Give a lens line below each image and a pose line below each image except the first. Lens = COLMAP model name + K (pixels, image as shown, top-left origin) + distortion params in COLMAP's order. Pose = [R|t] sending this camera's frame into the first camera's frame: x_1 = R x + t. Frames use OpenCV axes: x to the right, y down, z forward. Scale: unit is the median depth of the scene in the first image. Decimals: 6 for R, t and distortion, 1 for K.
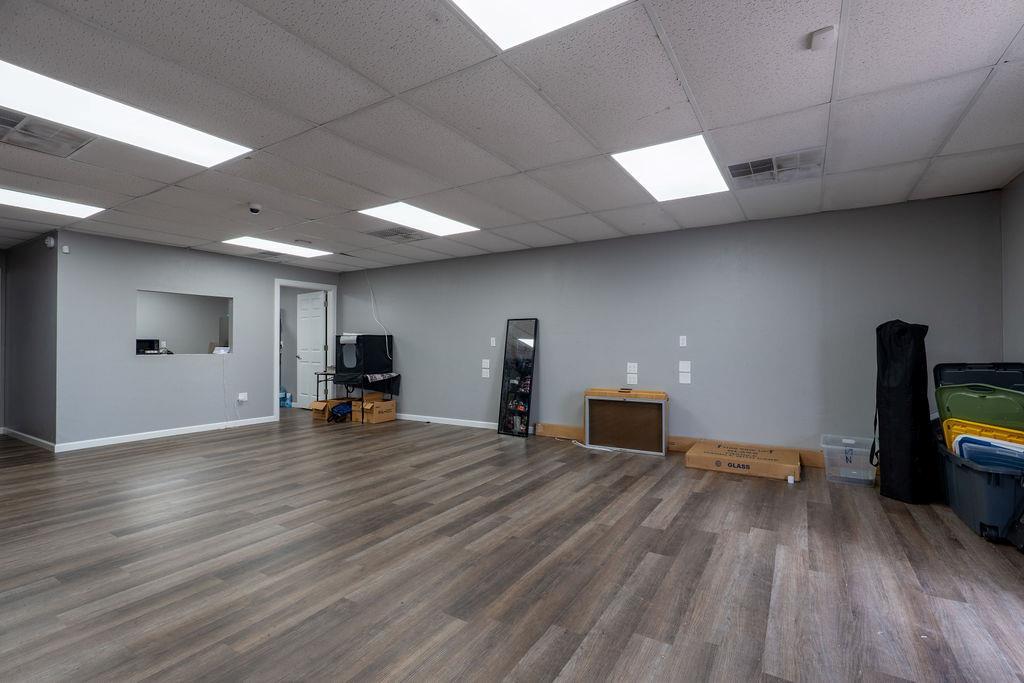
lens RADIAL K [[467.0, 0, 507.7], [0, 467.0, 343.6], [0, 0, 1]] dist [0.001591, 0.000336]
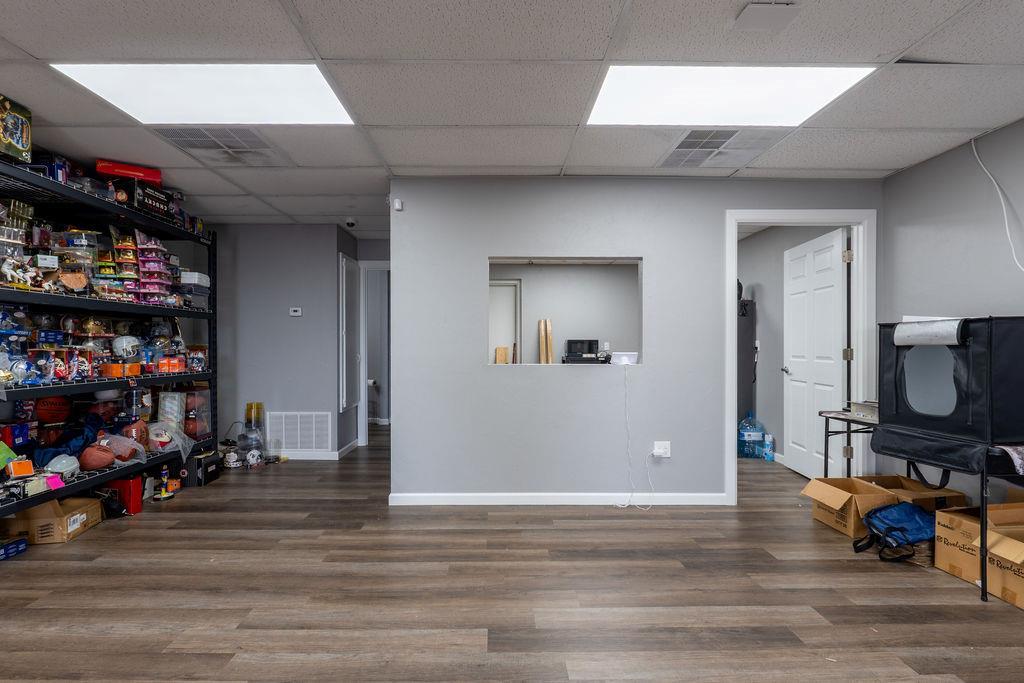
lens RADIAL K [[467.0, 0, 505.0], [0, 467.0, 346.9], [0, 0, 1]] dist [0.001591, 0.000336]
pose [[0.541335, 0.001813, -0.840805, -0.211926], [0.003451, 0.999984, 0.004378, -0.000943], [0.840800, -0.005272, 0.541320, 0.536544]]
